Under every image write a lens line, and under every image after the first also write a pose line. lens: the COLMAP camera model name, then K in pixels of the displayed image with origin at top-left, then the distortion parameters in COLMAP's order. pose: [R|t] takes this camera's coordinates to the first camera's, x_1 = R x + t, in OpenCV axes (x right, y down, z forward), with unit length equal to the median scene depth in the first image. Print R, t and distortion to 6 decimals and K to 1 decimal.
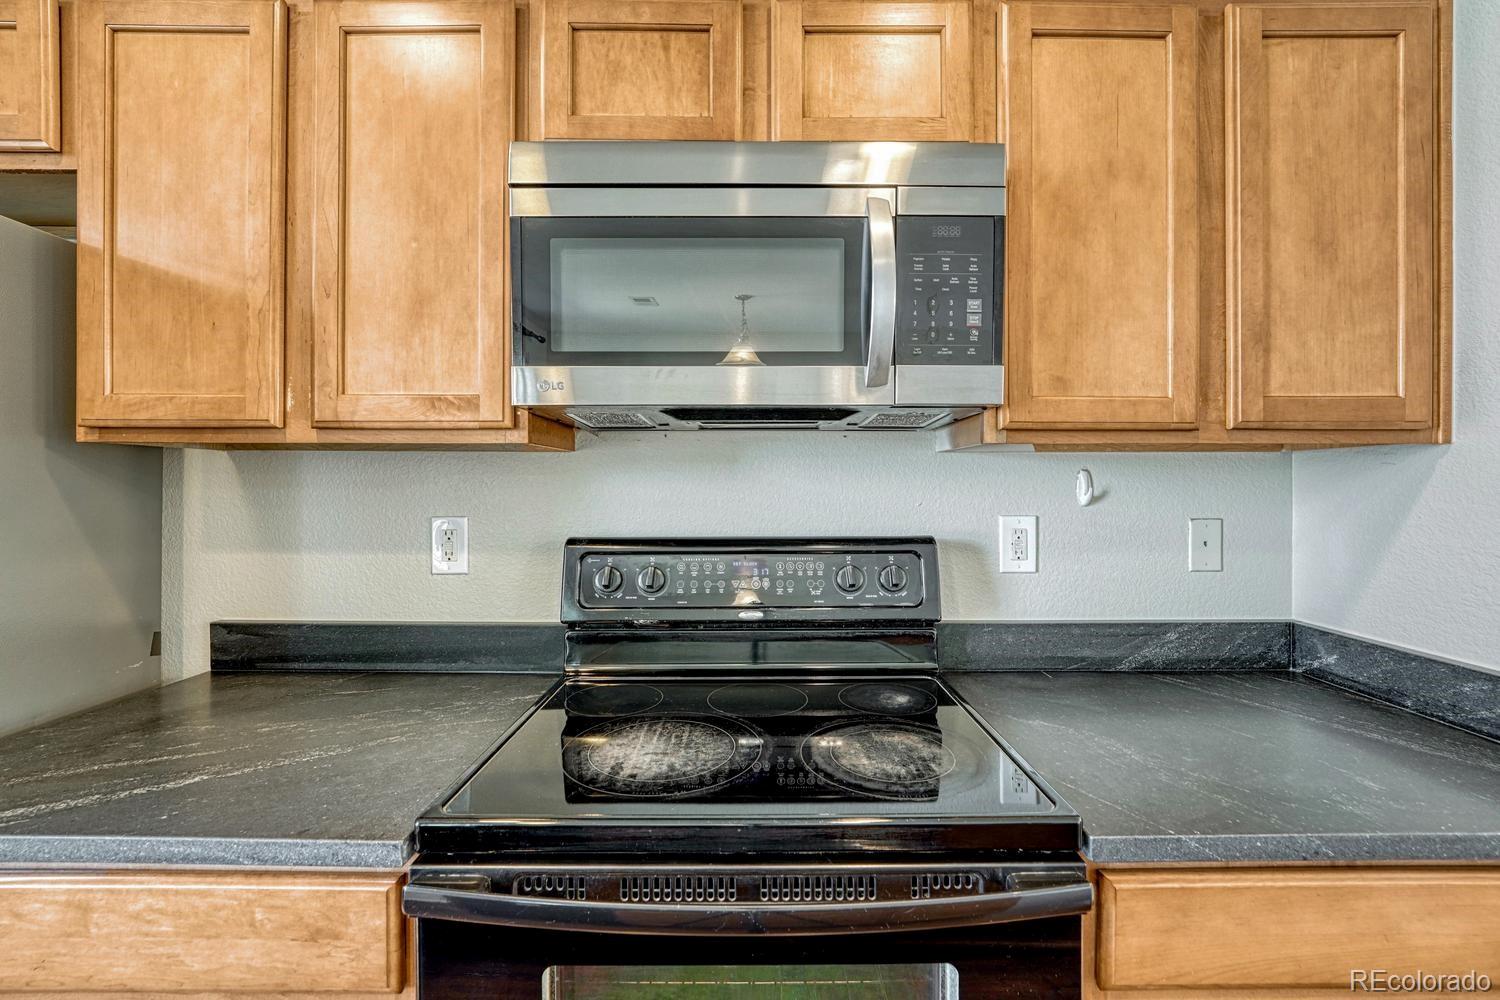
lens RADIAL K [[628.8, 0, 754.5], [0, 628.8, 482.4], [0, 0, 1]] dist [-0.013346, 0.000199]
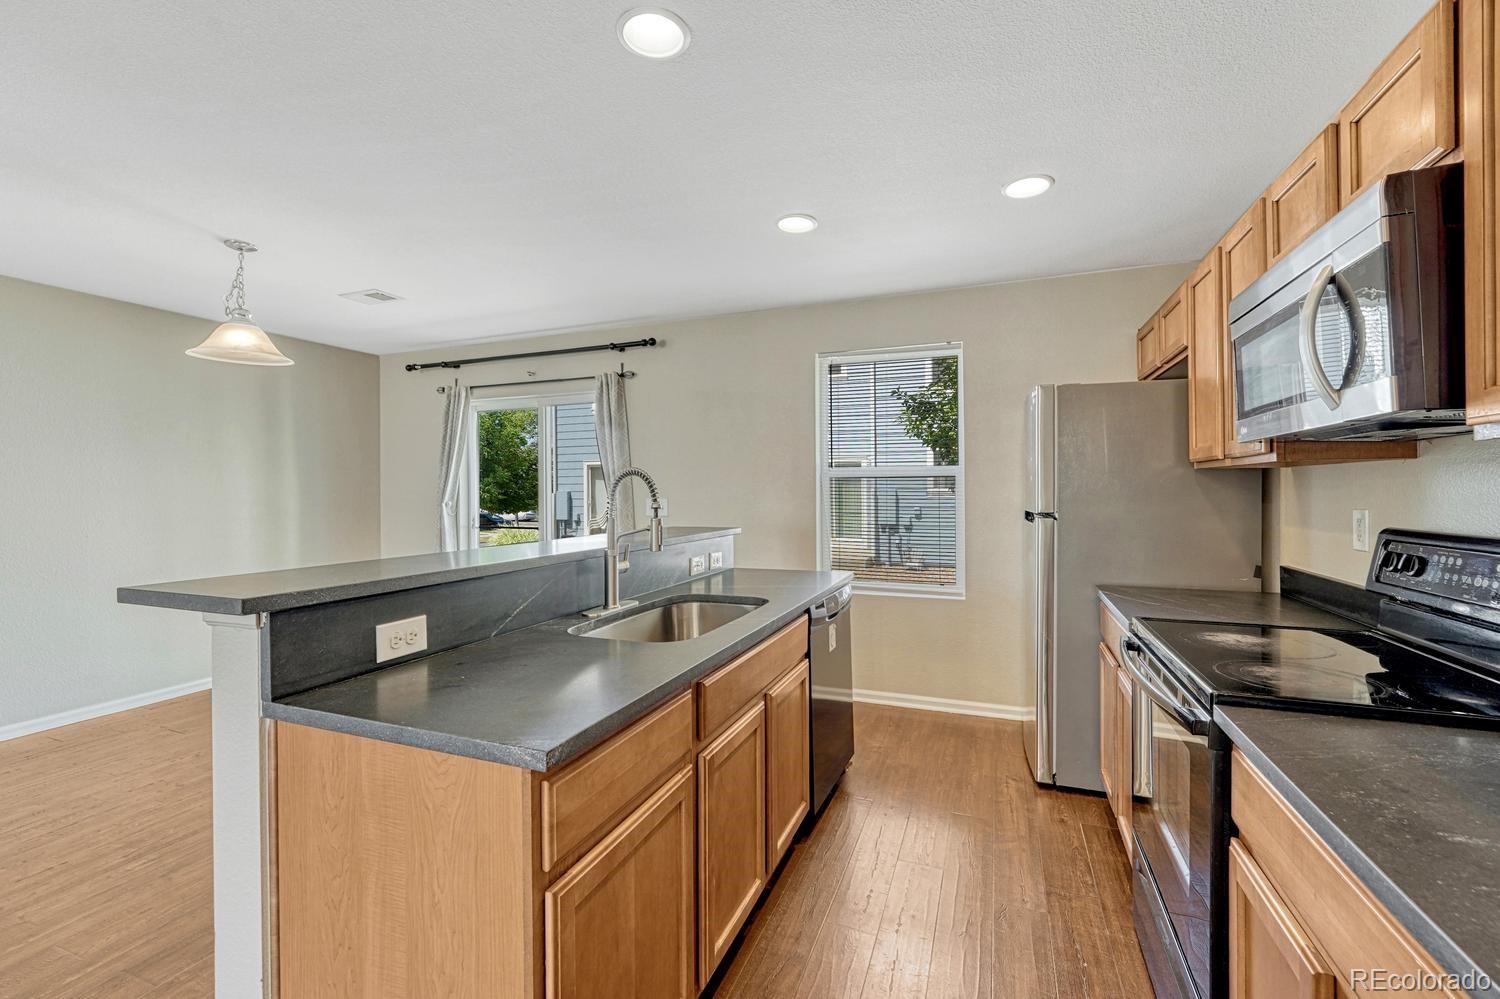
lens RADIAL K [[628.9, 0, 747.7], [0, 628.9, 491.8], [0, 0, 1]] dist [-0.014332, 0.000007]
pose [[-0.372225, 0.001551, -0.928141, 1.673169], [0.005082, 0.999987, -0.000367, 0.010550], [0.928129, -0.004853, -0.372228, 0.325389]]
